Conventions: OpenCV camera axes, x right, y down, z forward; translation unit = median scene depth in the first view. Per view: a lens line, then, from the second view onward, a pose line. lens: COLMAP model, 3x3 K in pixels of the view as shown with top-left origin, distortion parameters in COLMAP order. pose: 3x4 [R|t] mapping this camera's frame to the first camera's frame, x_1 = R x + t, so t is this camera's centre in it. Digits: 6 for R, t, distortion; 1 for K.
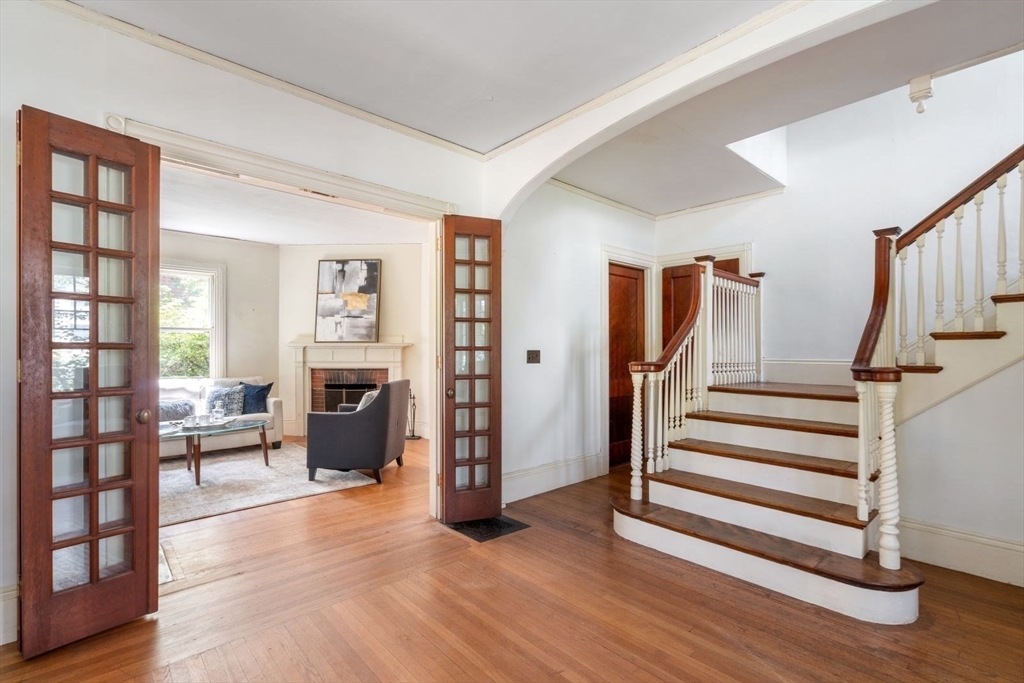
lens RADIAL K [[464.3, 0, 507.7], [0, 464.3, 354.3], [0, 0, 1]] dist [-0.008736, 0.002546]
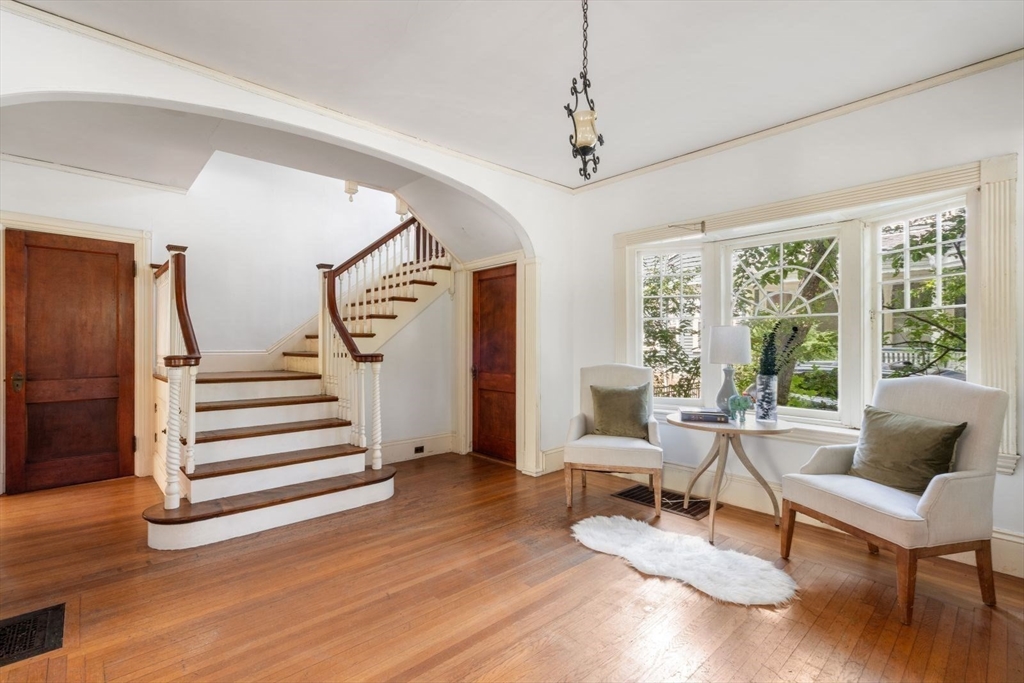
lens RADIAL K [[464.3, 0, 505.9], [0, 464.3, 346.5], [0, 0, 1]] dist [-0.008736, 0.002546]
pose [[-0.010405, -0.006072, 0.999927, -0.612096], [0.003182, 0.999976, 0.006105, -0.004904], [-0.999941, 0.003245, -0.010385, 0.355061]]
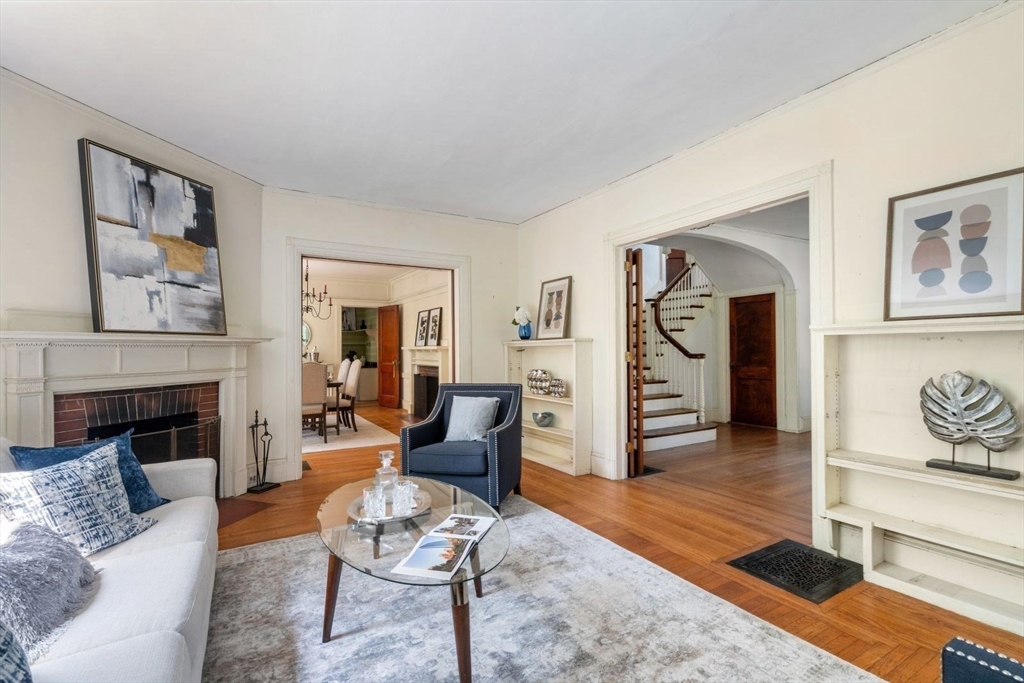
lens RADIAL K [[464.3, 0, 507.7], [0, 464.3, 344.9], [0, 0, 1]] dist [-0.008736, 0.002546]
pose [[0.196779, 0.007013, 0.980423, -1.495530], [0.013553, 0.999859, -0.009872, -0.007976], [-0.980354, 0.015230, 0.196656, 1.073696]]
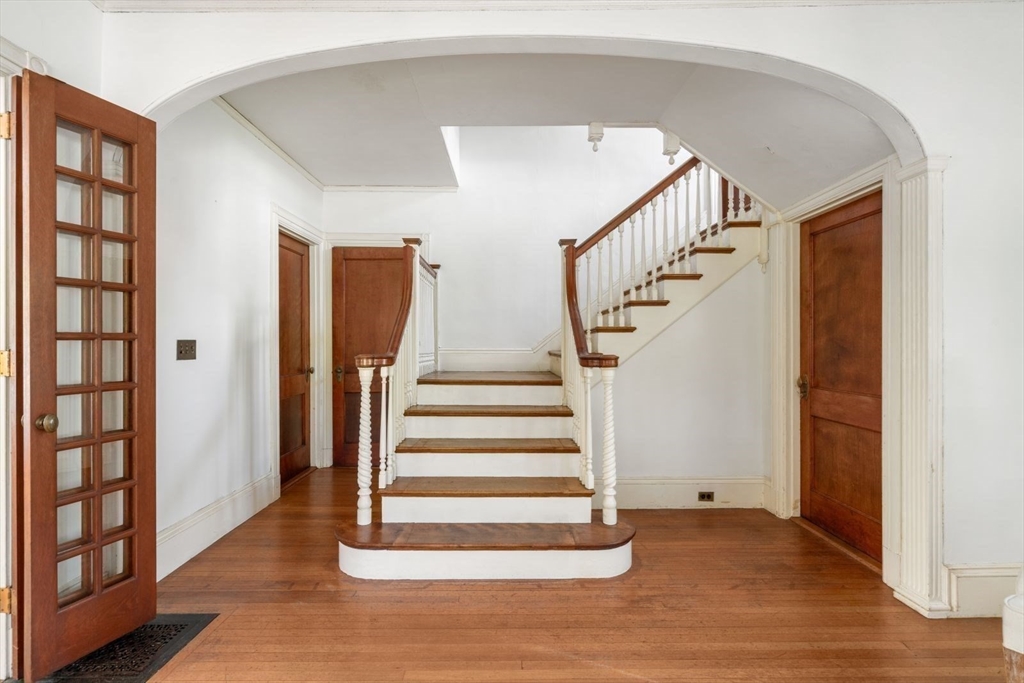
lens RADIAL K [[464.3, 0, 505.2], [0, 464.3, 341.1], [0, 0, 1]] dist [-0.008736, 0.002546]
pose [[0.665550, 0.000416, 0.746354, -0.160892], [0.004952, 0.999975, -0.004974, -0.001636], [-0.746337, 0.007006, 0.665531, 0.269742]]
